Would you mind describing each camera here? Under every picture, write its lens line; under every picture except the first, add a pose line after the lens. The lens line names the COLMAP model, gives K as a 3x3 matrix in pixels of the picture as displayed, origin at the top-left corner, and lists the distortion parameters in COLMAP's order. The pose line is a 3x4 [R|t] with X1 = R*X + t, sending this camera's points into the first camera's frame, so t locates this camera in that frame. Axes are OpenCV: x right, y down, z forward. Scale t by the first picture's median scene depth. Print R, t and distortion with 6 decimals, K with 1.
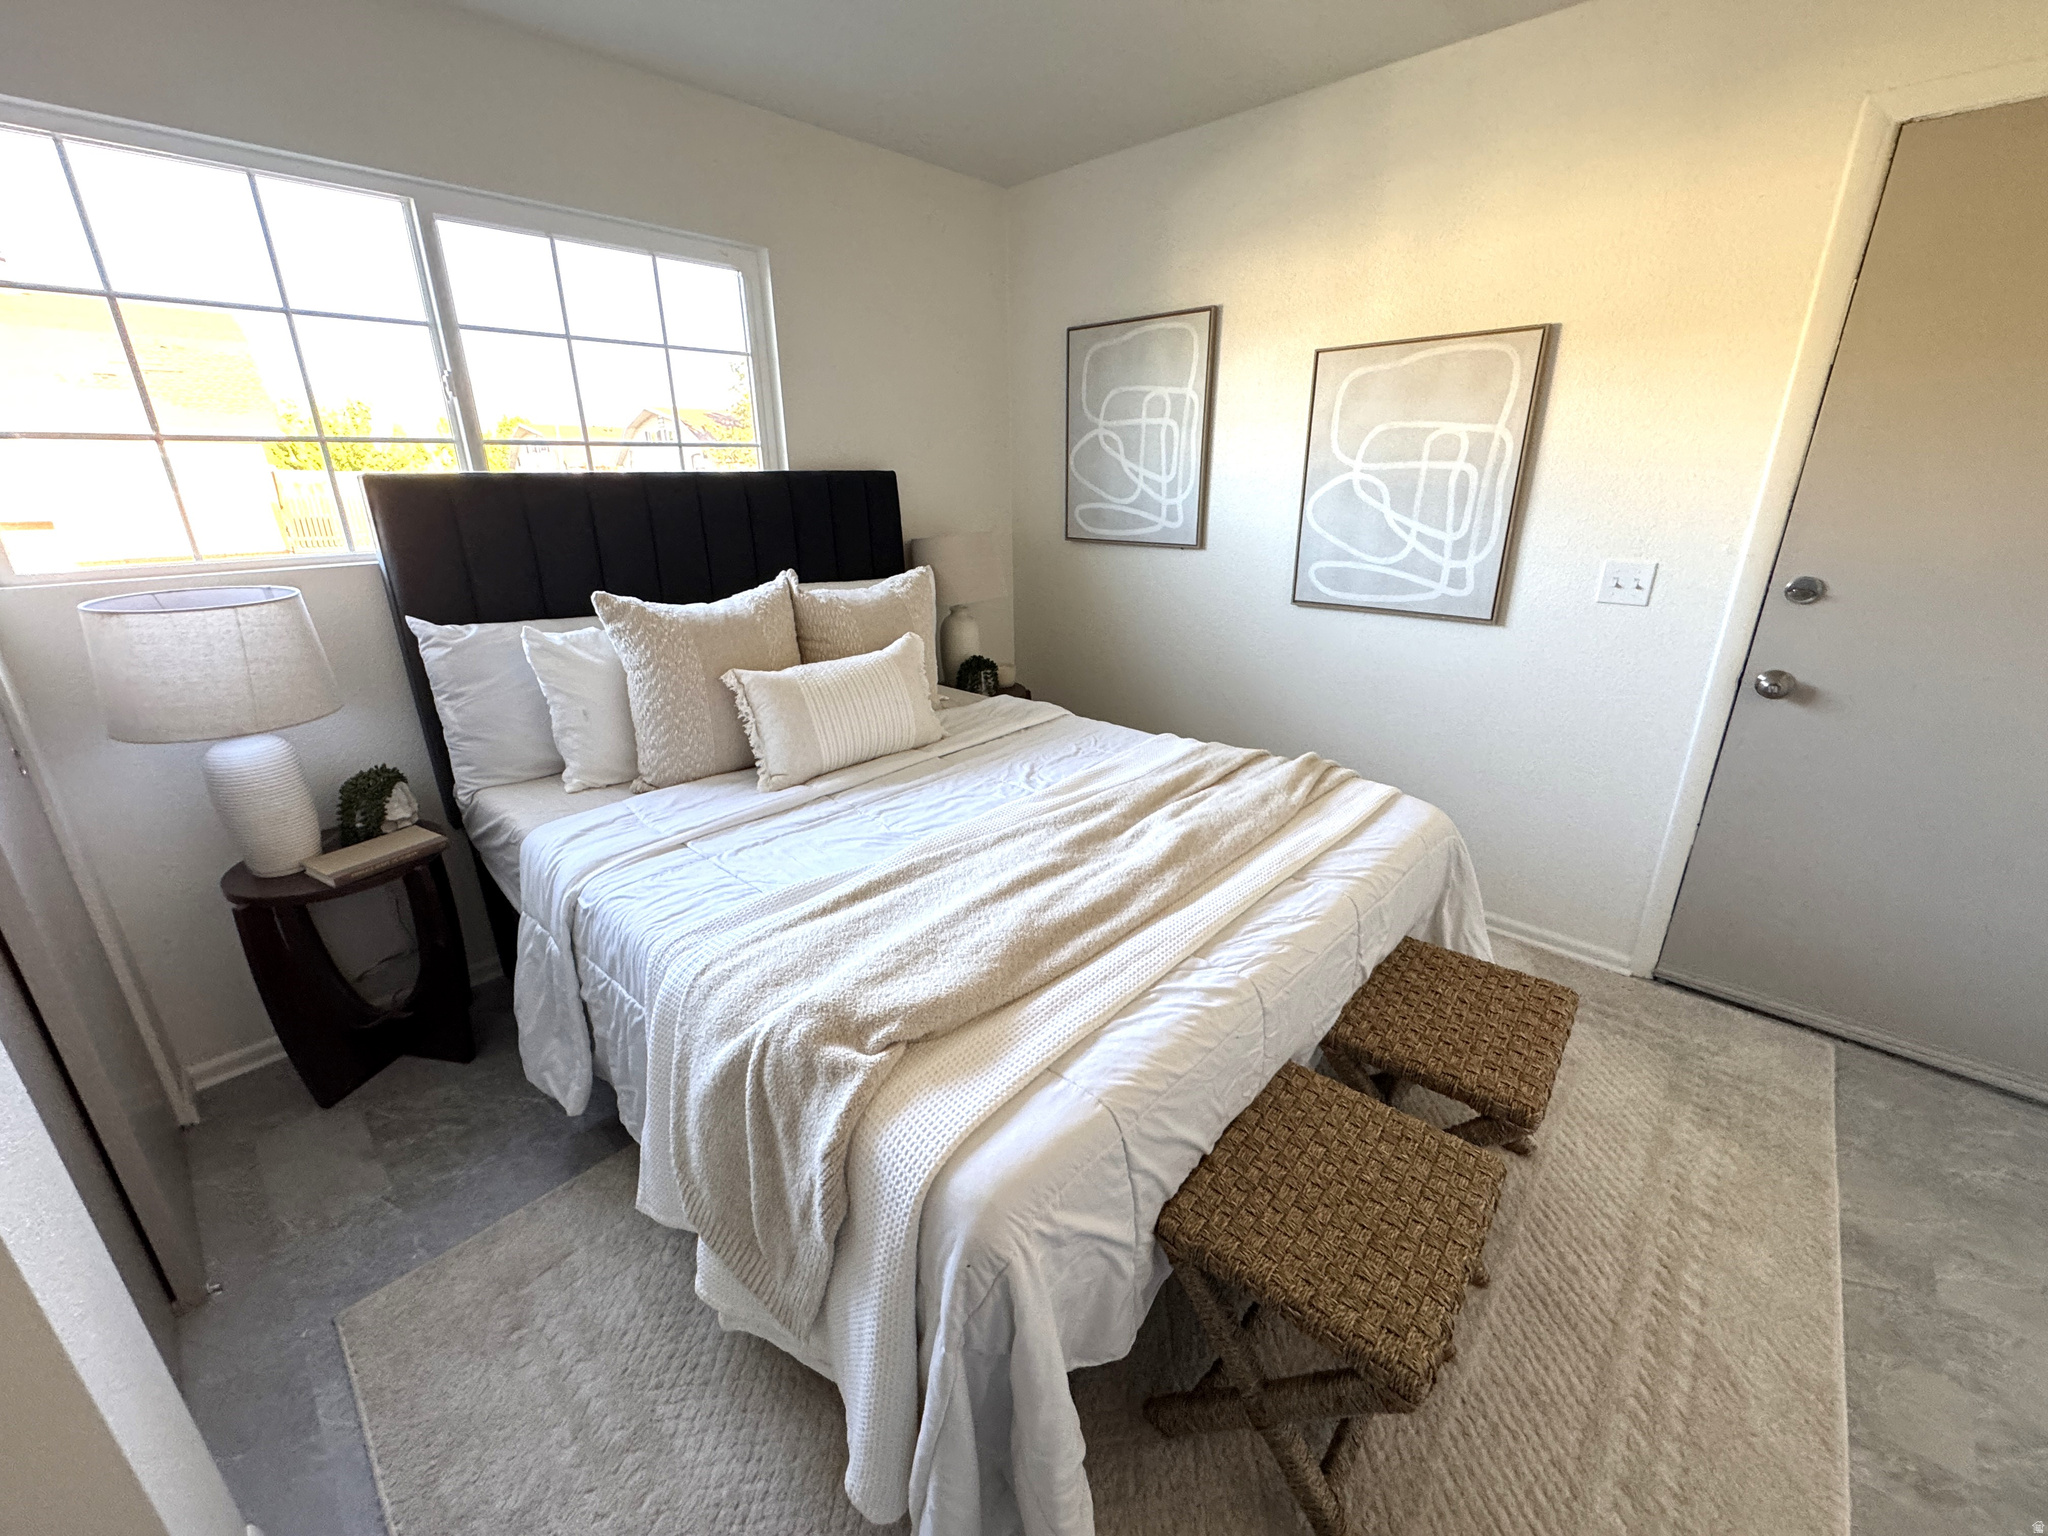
lens RADIAL K [[855.5, 0, 1024.0], [0, 855.5, 768.0], [0, 0, 1]] dist [-0.000753, -0.000080]
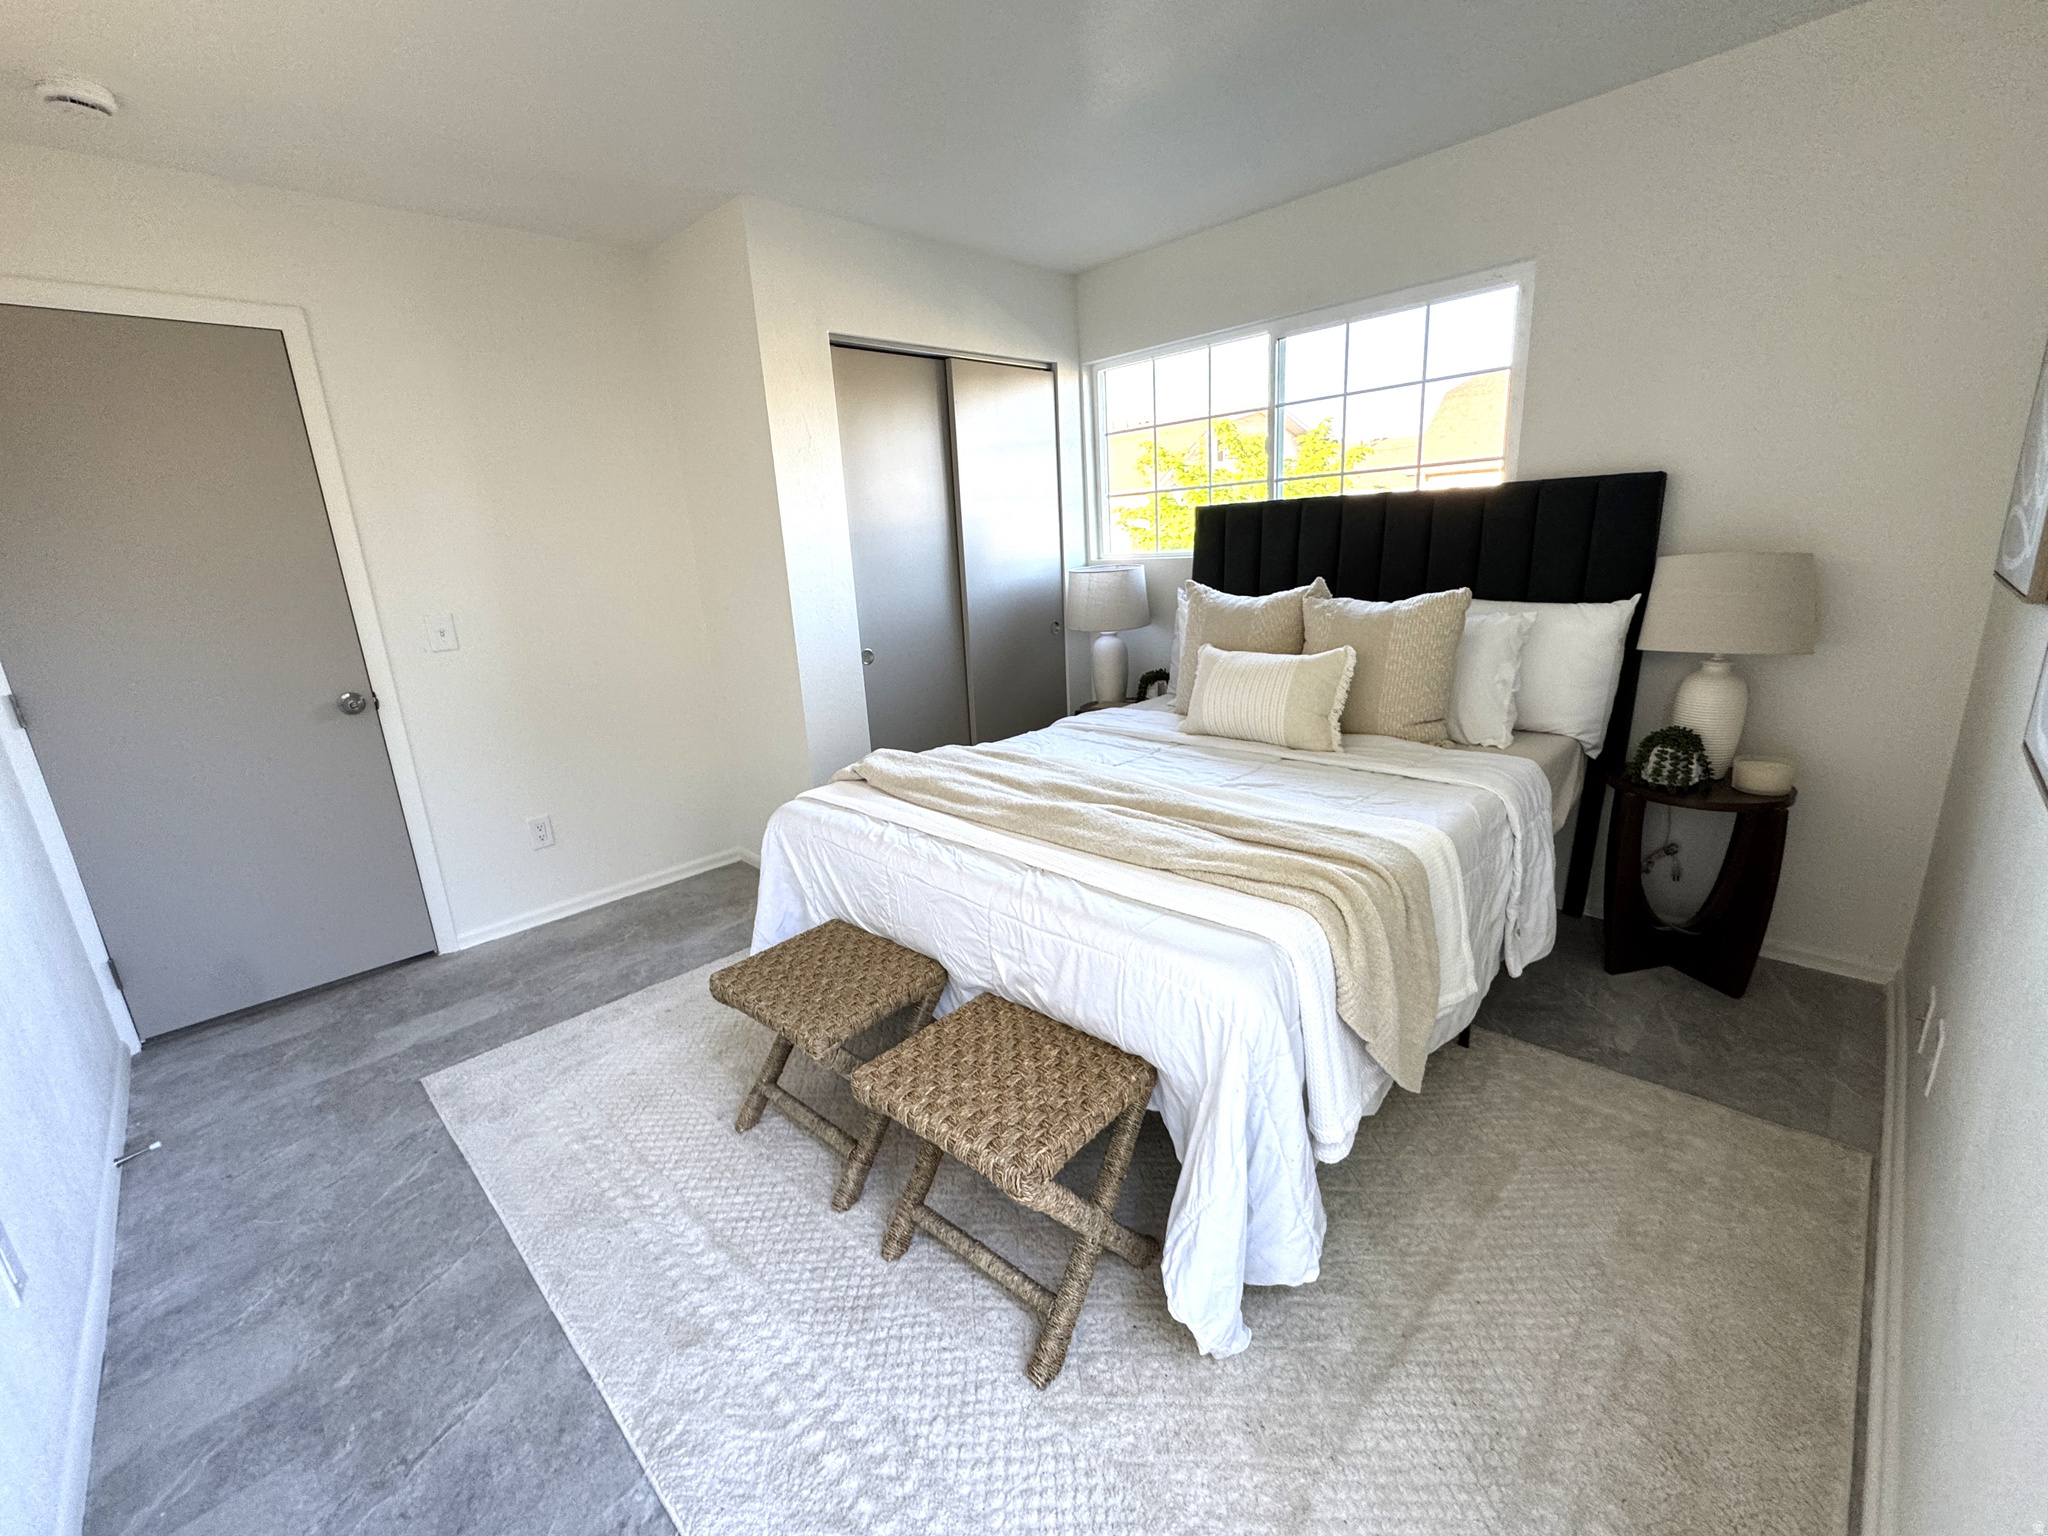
lens RADIAL K [[829.0, 0, 1024.0], [0, 829.0, 768.0], [0, 0, 1]] dist [0.048193, 0.000015]
pose [[-0.035654, 0.286195, -0.957508, 1.051246], [-0.277344, 0.917648, 0.284608, -0.238687], [0.960109, 0.275706, 0.046657, 0.717510]]
